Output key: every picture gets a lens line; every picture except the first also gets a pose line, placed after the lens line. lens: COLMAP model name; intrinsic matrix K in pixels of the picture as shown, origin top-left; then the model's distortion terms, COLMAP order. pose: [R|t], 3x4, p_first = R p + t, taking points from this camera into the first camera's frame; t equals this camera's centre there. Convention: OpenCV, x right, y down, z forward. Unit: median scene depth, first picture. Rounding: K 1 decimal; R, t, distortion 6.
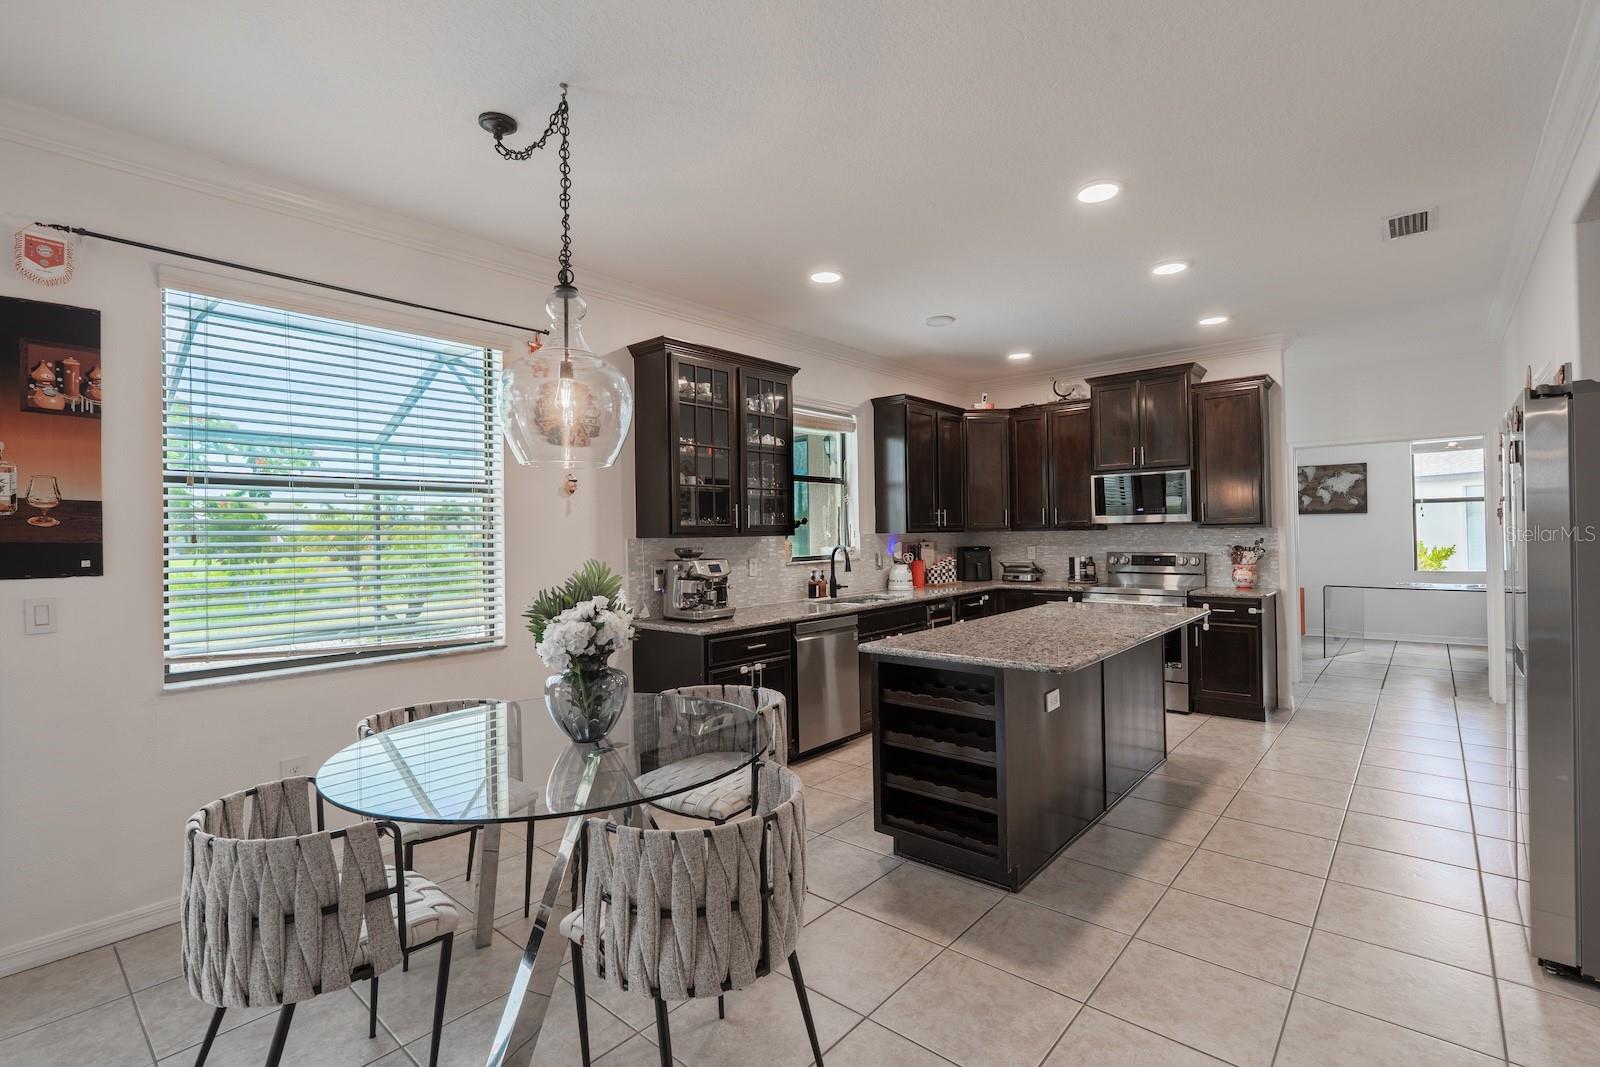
lens RADIAL K [[721.0, 0, 805.6], [0, 721.0, 525.9], [0, 0, 1]] dist [-0.002714, -0.000337]
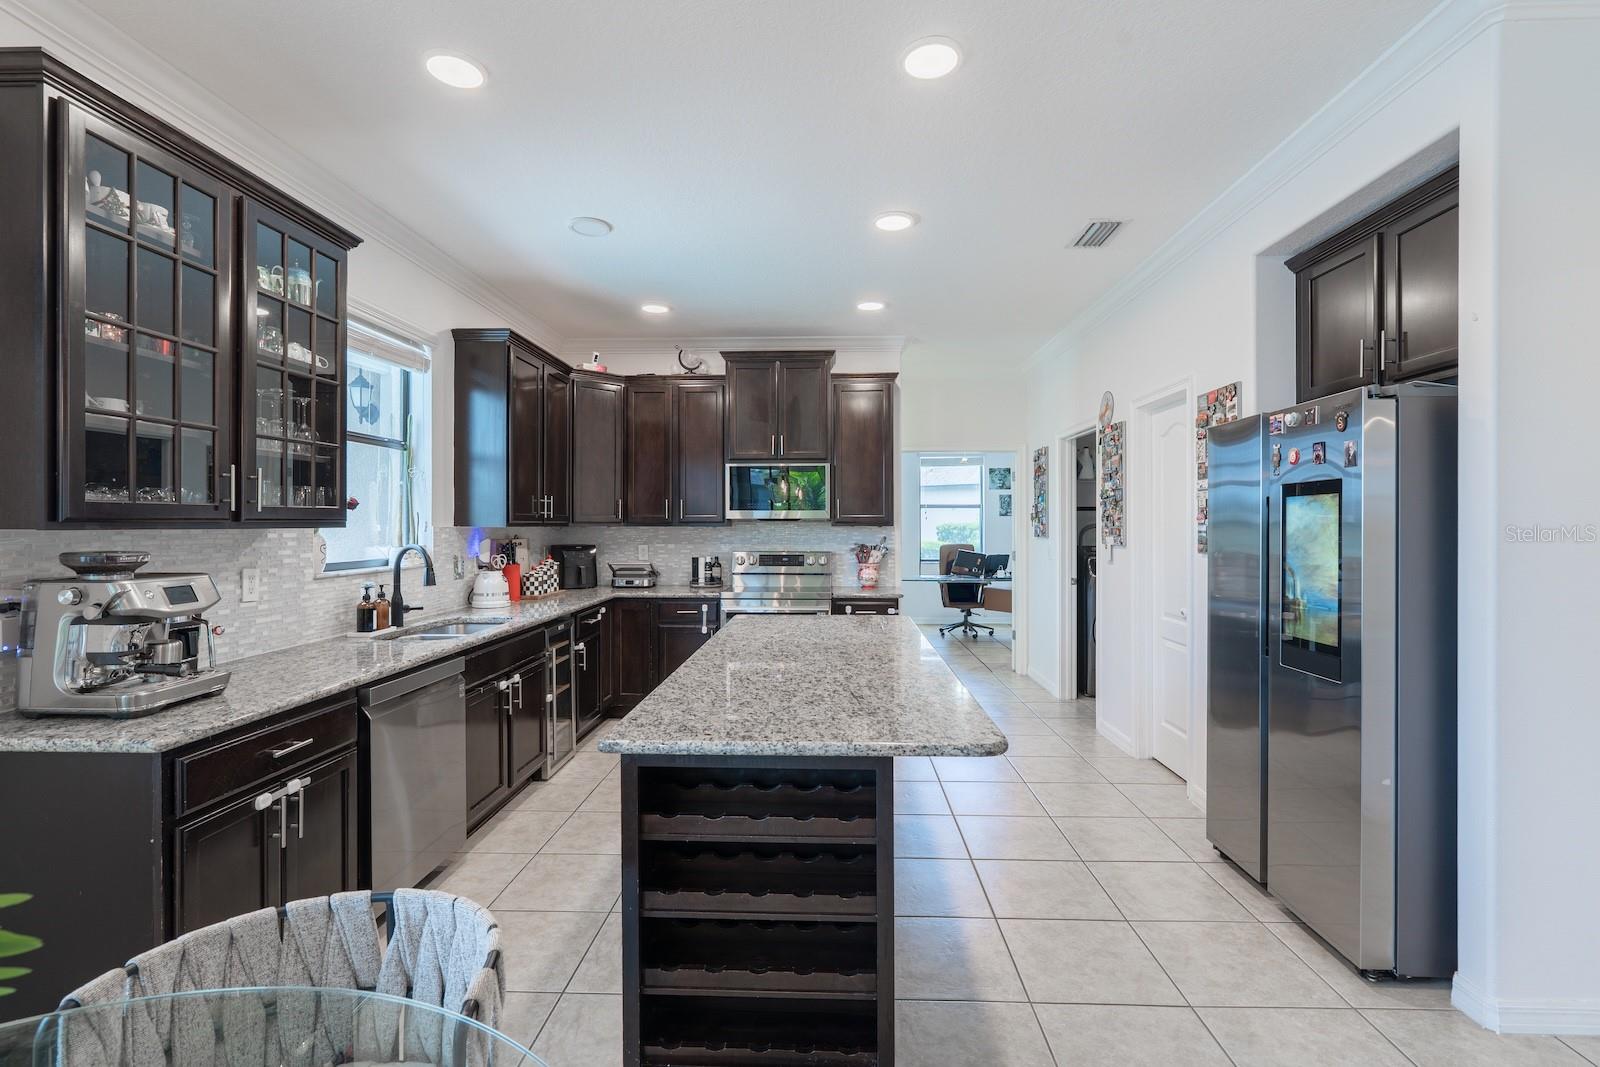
lens RADIAL K [[721.0, 0, 805.6], [0, 721.0, 525.9], [0, 0, 1]] dist [-0.002714, -0.000337]
pose [[0.779945, 0.015614, 0.625653, -0.078910], [-0.019588, 0.999808, -0.000533, 0.004379], [-0.625541, -0.011840, 0.780101, 0.288498]]
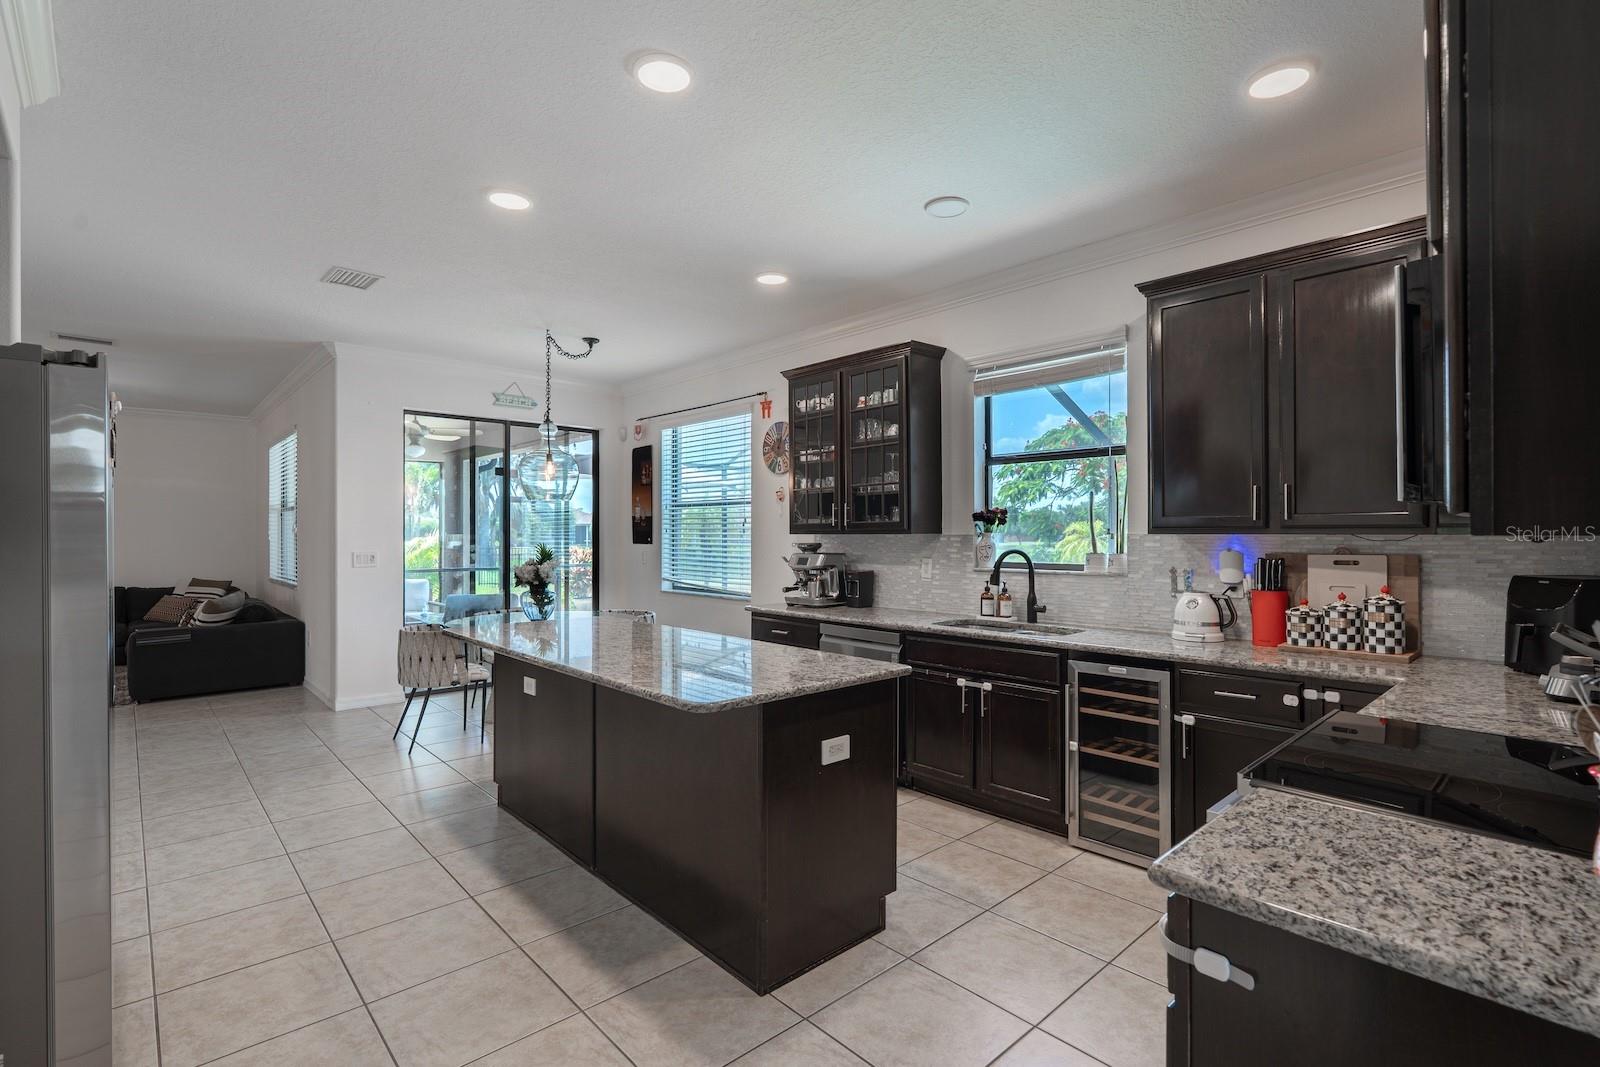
lens RADIAL K [[751.0, 0, 799.7], [0, 751.0, 532.2], [0, 0, 1]] dist [-0.001657, -0.000078]
pose [[-0.116233, 0.014735, -0.993113, 0.802071], [0.013335, 0.999823, 0.013274, -0.002710], [0.993132, -0.011700, -0.116409, 0.863881]]
